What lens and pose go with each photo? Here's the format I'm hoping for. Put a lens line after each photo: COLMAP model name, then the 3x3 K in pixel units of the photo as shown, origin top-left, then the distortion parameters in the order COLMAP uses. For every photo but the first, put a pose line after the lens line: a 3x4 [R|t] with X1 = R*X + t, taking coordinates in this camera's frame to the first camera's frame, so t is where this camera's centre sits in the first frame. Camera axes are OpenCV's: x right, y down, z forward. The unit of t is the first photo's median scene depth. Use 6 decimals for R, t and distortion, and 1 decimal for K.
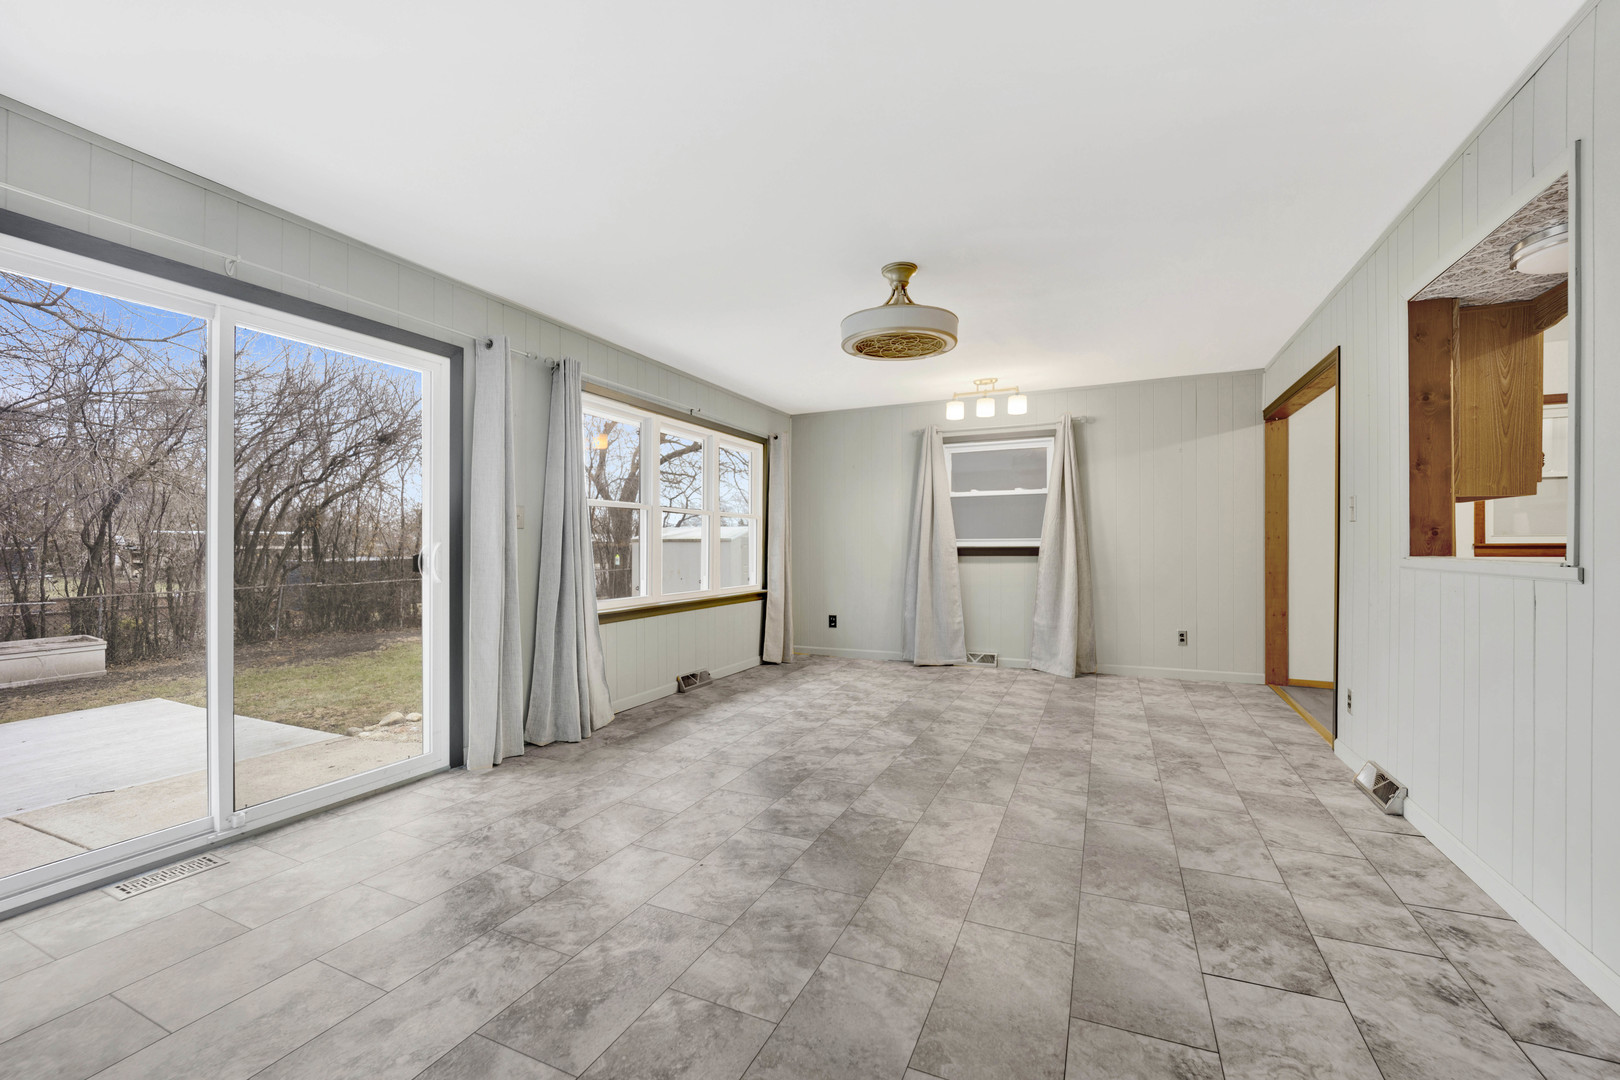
lens RADIAL K [[661.3, 0, 810.5], [0, 661.3, 538.6], [0, 0, 1]] dist [-0.019783, -0.000954]
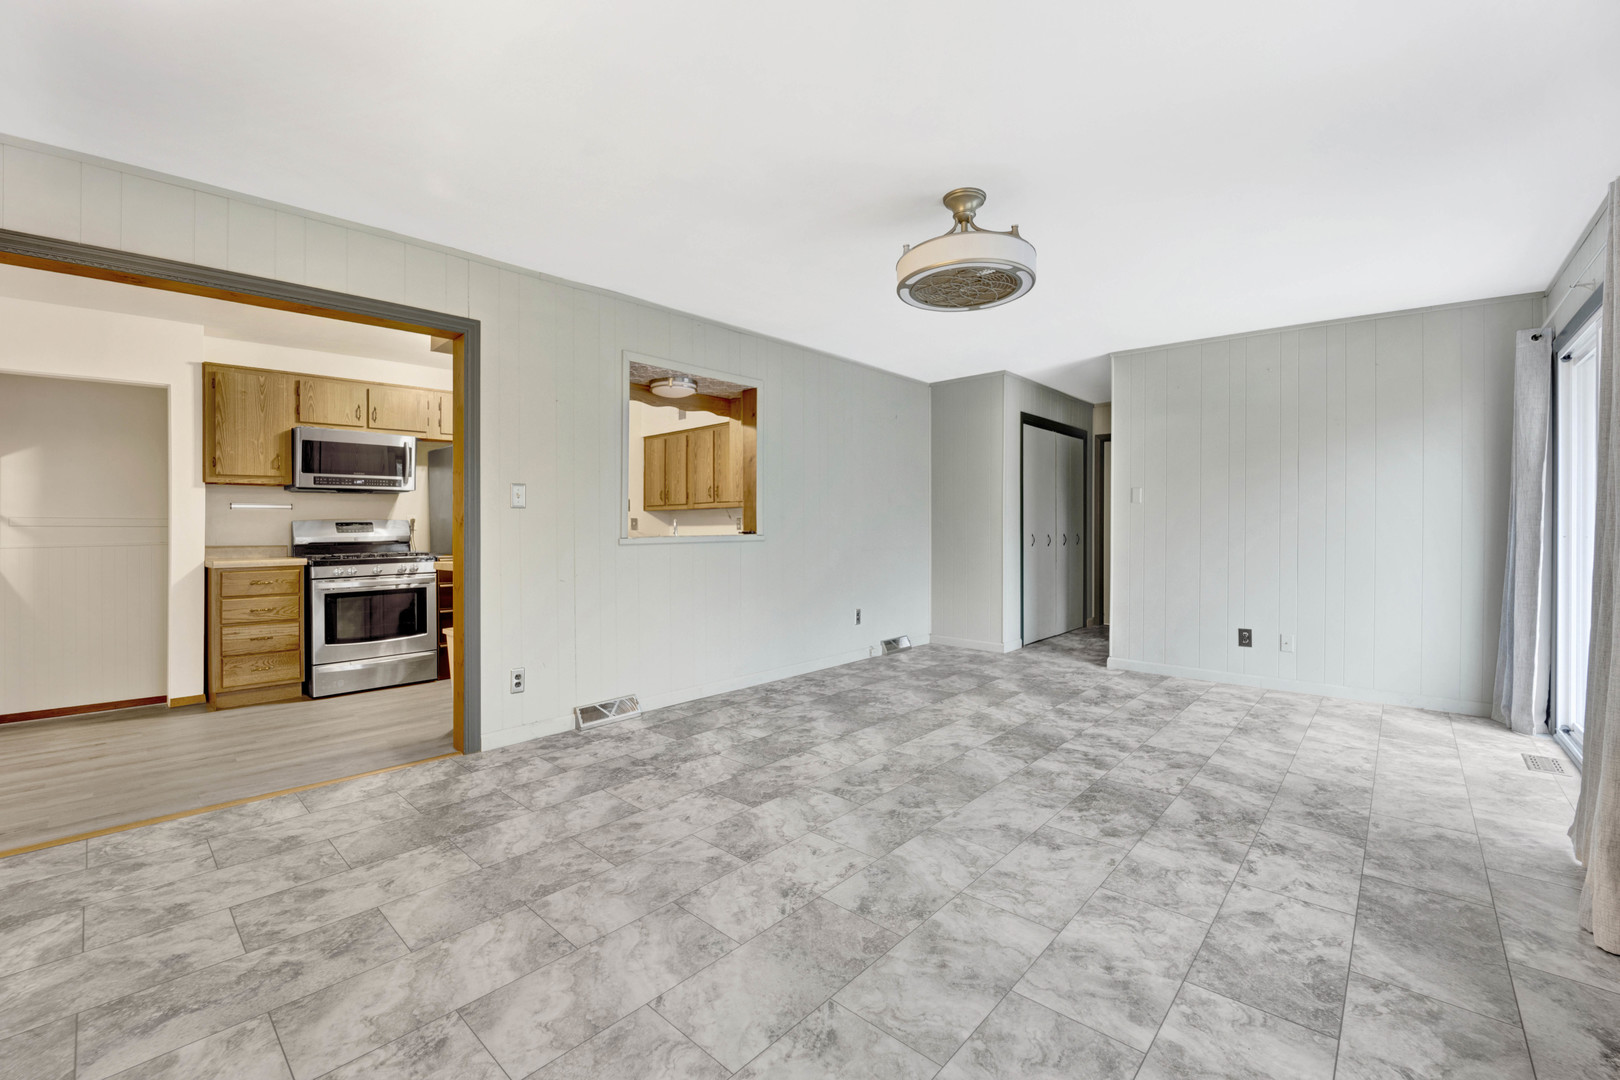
lens RADIAL K [[661.3, 0, 810.3], [0, 661.3, 539.6], [0, 0, 1]] dist [-0.019783, -0.000954]
pose [[-0.949570, -0.000001, 0.313556, 0.055076], [0.003297, 0.999945, 0.009988, 0.015392], [-0.313539, 0.010518, -0.949517, 1.931081]]
